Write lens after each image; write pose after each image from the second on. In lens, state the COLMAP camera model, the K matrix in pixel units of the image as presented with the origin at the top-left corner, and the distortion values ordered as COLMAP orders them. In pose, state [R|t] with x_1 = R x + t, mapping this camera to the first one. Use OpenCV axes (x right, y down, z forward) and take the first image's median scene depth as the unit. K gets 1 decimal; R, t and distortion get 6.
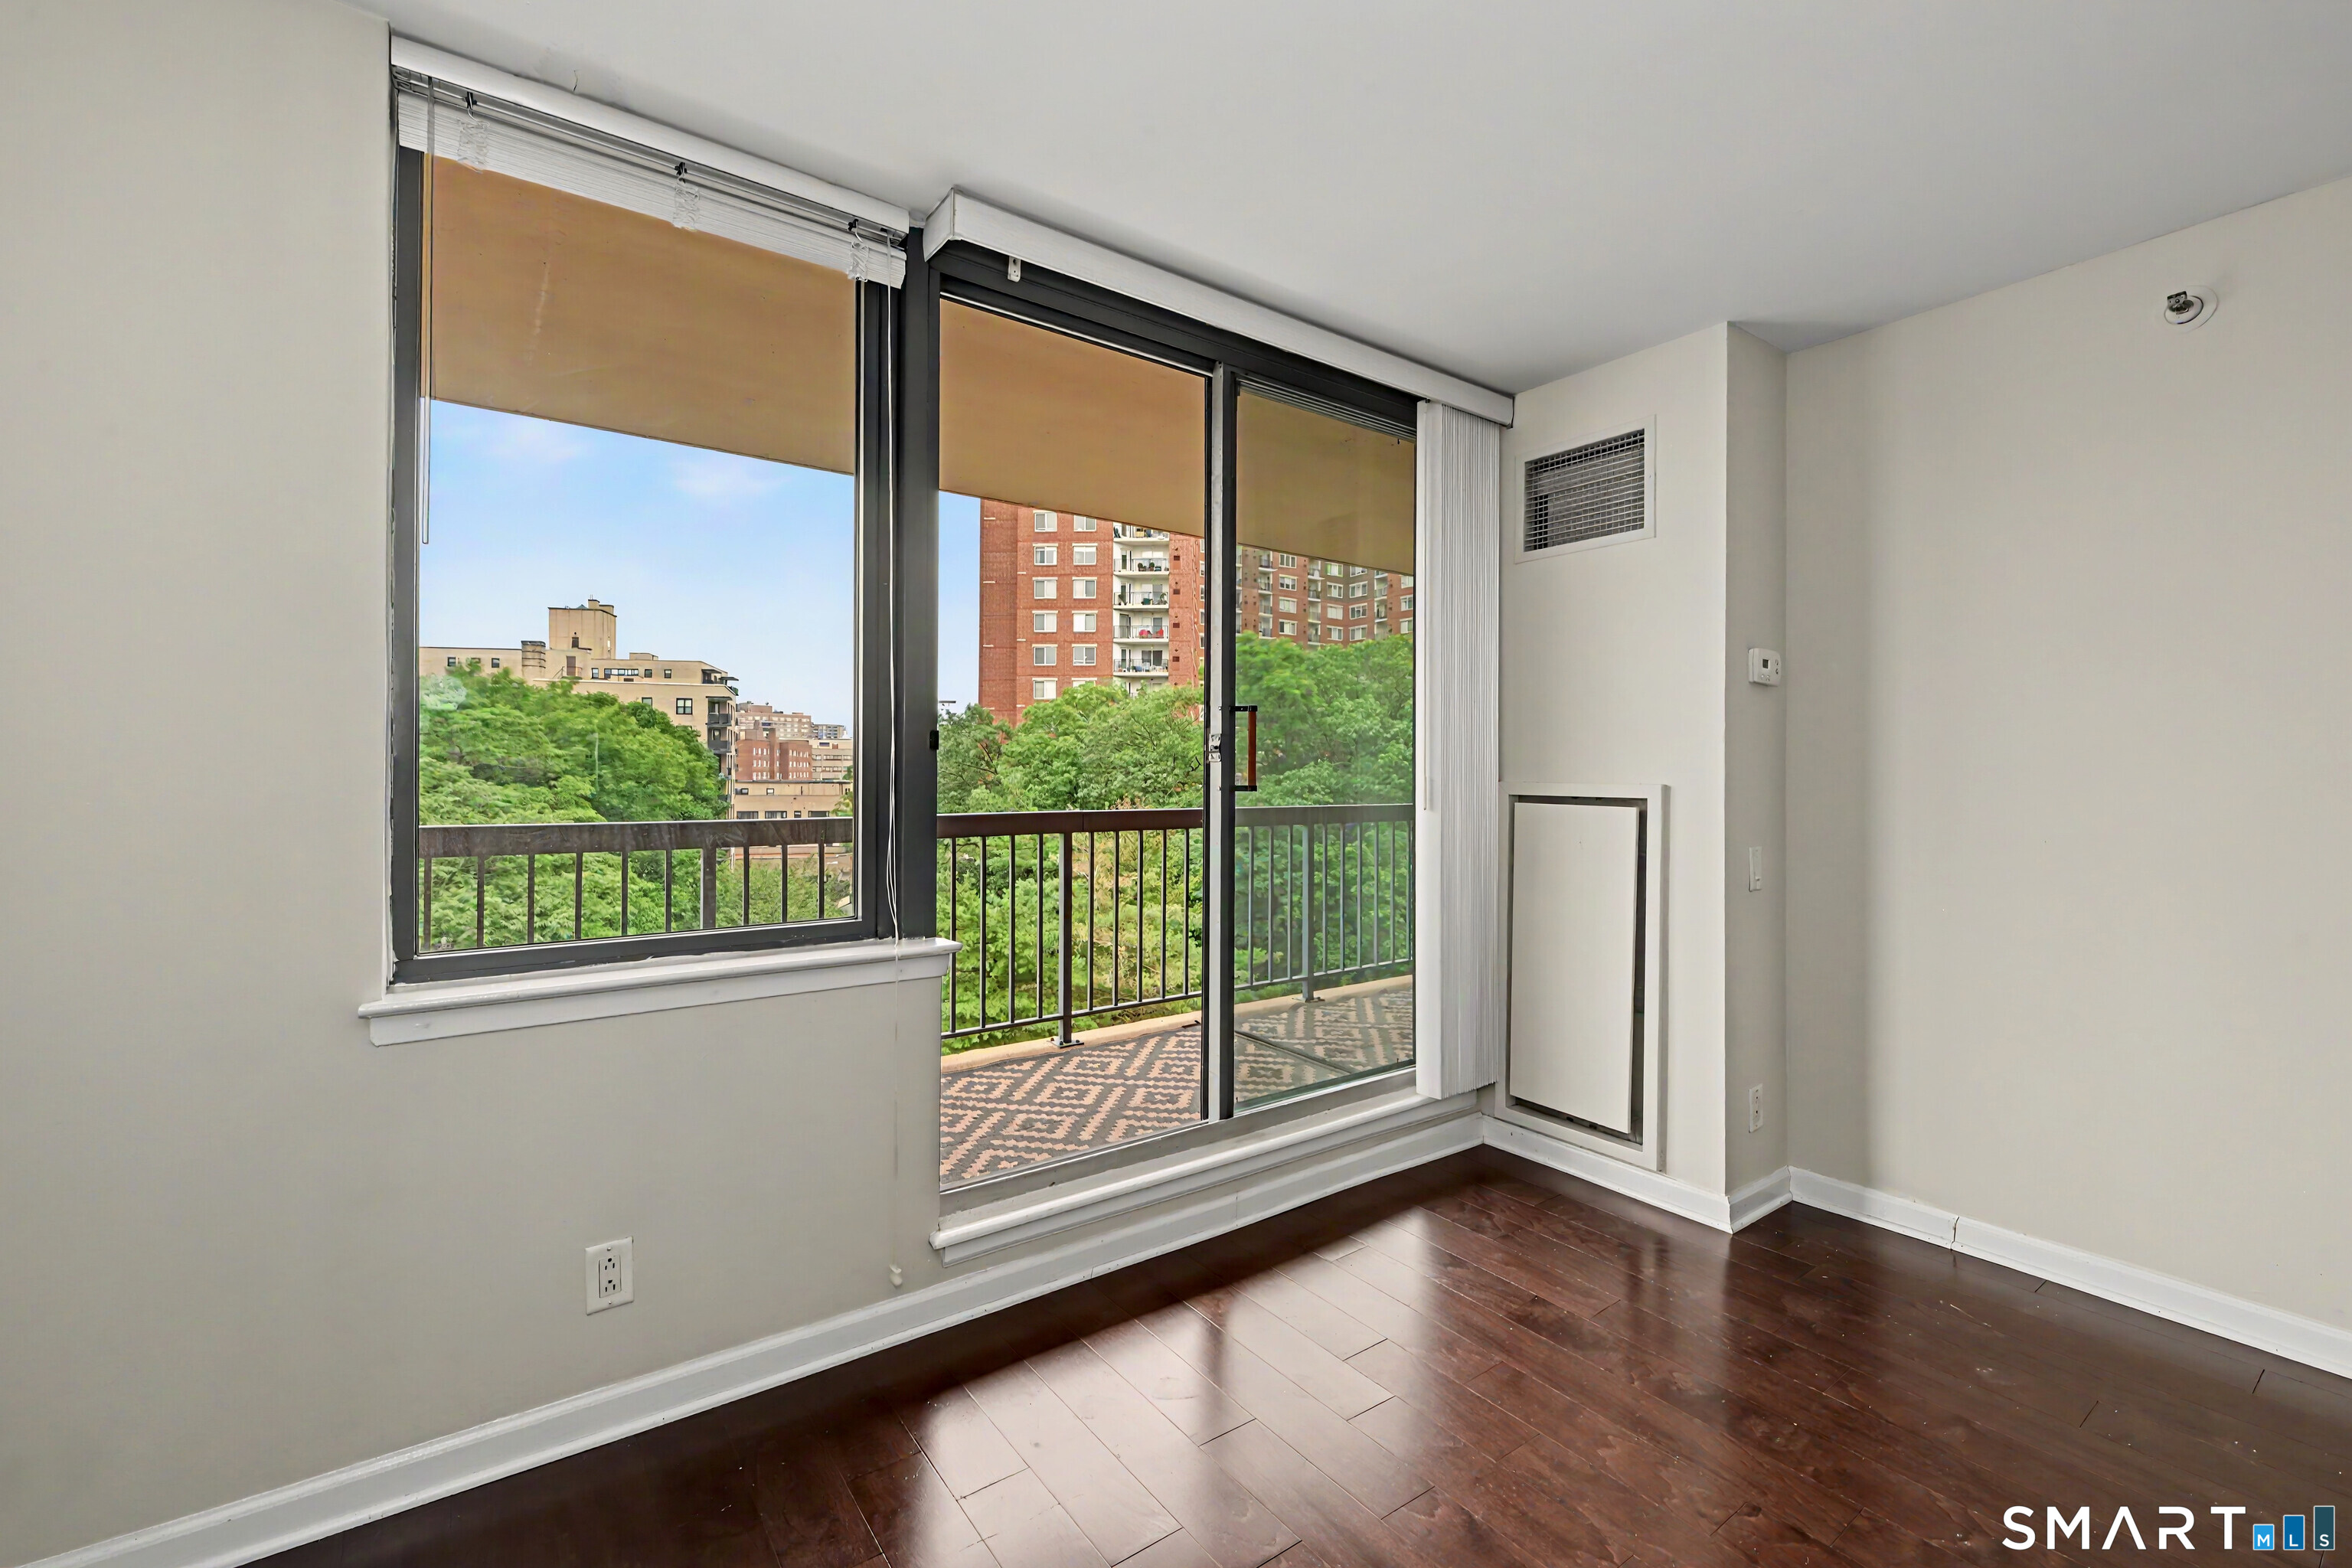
lens RADIAL K [[981.1, 0, 1166.5], [0, 981.1, 770.4], [0, 0, 1]] dist [-0.002951, 0.000073]
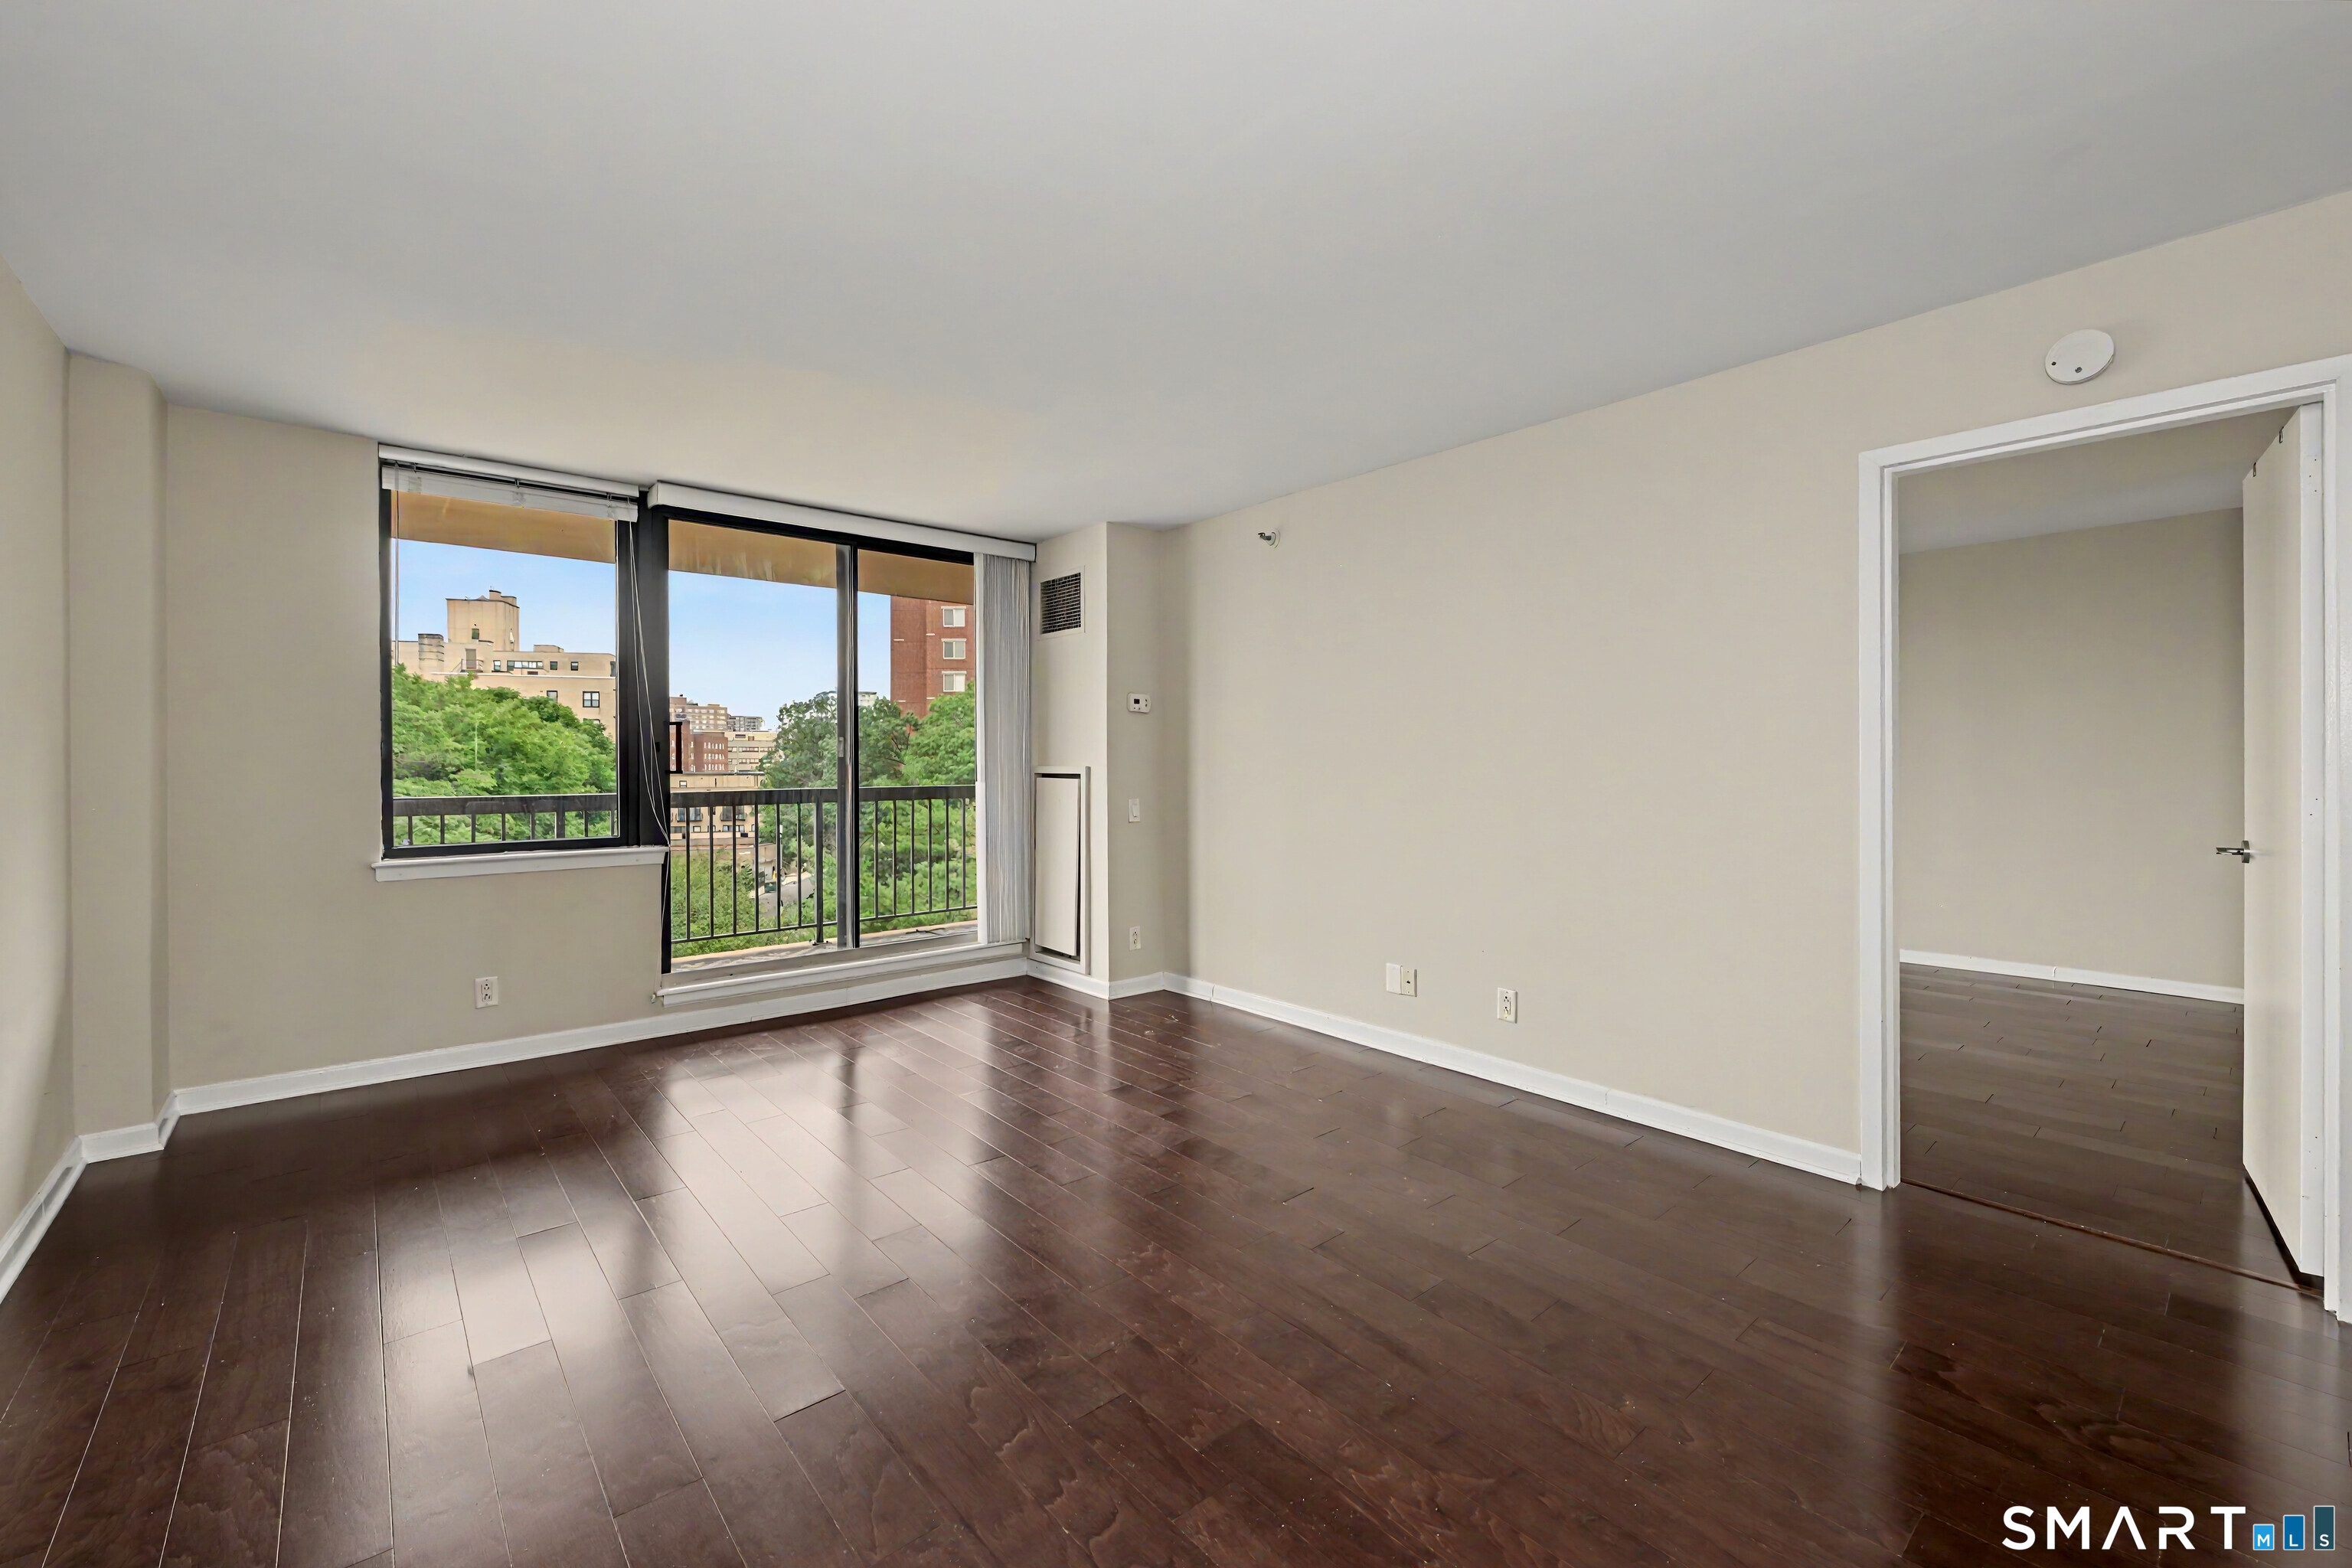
lens RADIAL K [[950.9, 0, 1163.2], [0, 950.9, 764.6], [0, 0, 1]] dist [-0.000017, -0.000135]
pose [[0.996590, -0.007731, 0.082156, 0.050624], [0.007289, 0.999957, 0.005681, 0.000151], [-0.082196, -0.005063, 0.996603, -0.081705]]
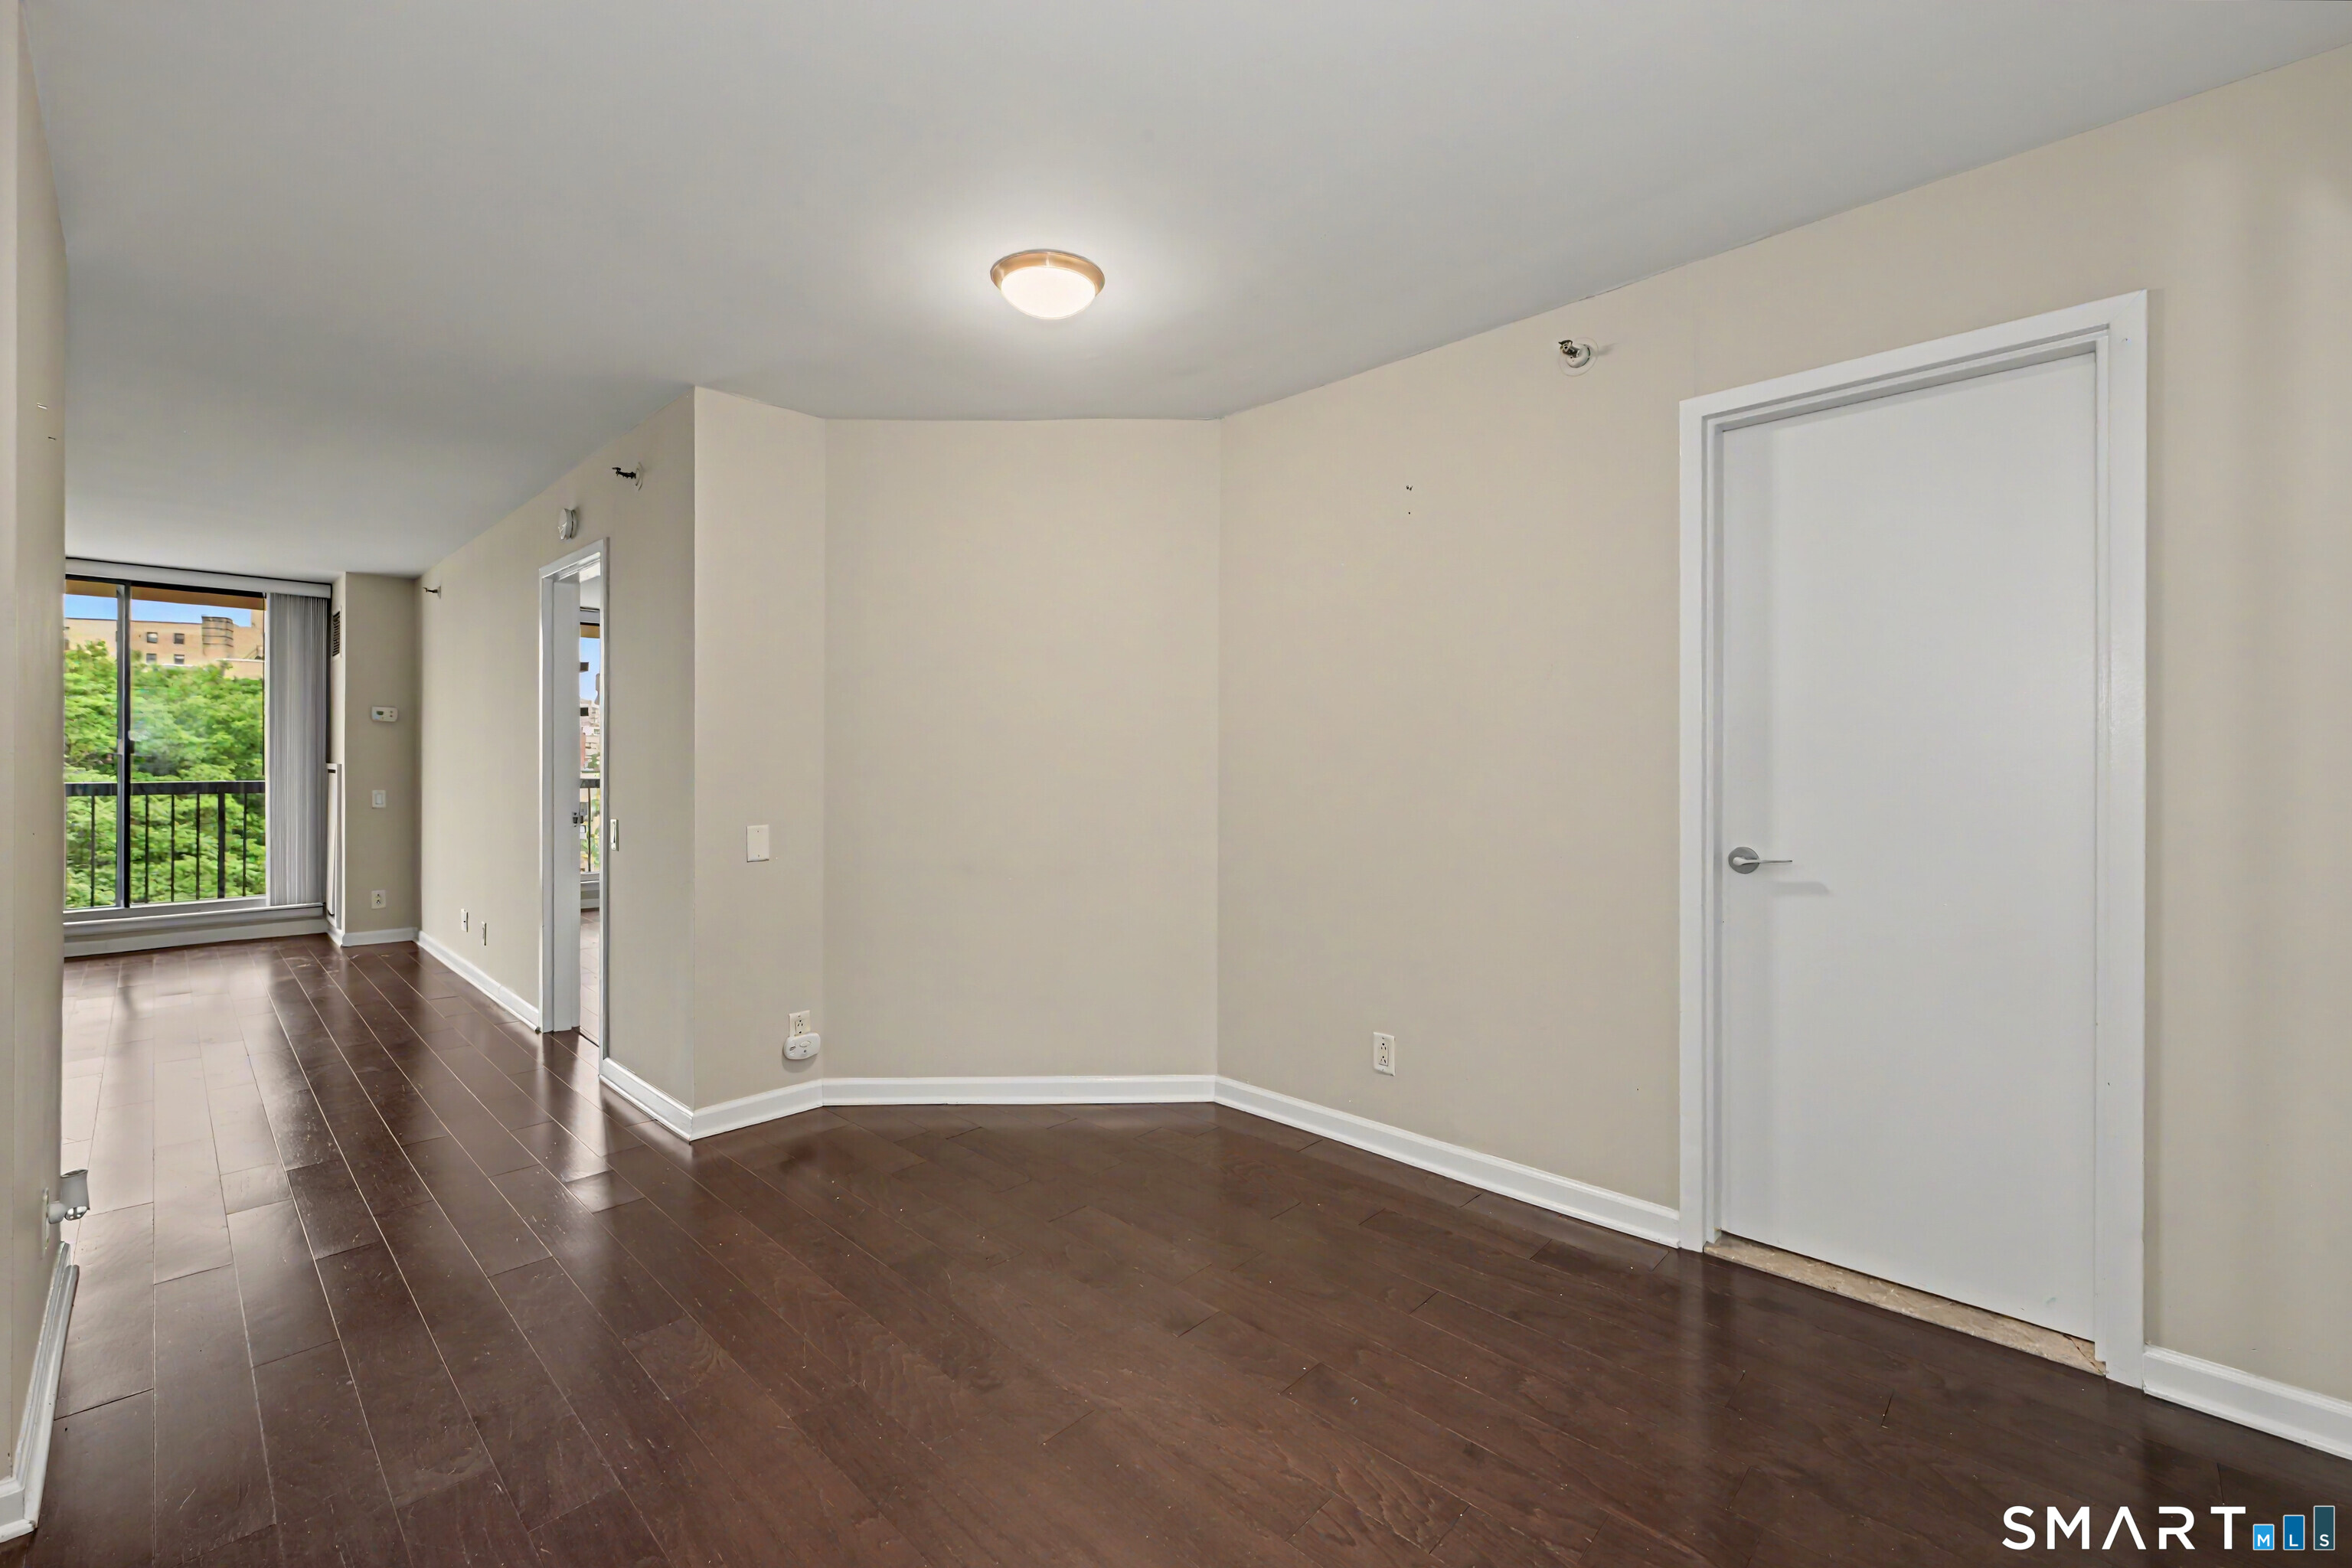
lens RADIAL K [[959.3, 0, 1160.7], [0, 959.3, 765.5], [0, 0, 1]] dist [0.000050, -0.000054]
pose [[0.982503, -0.001103, 0.186244, 0.202524], [-0.000130, 0.999978, 0.006609, 0.000213], [-0.186247, -0.006517, 0.982481, -0.163466]]
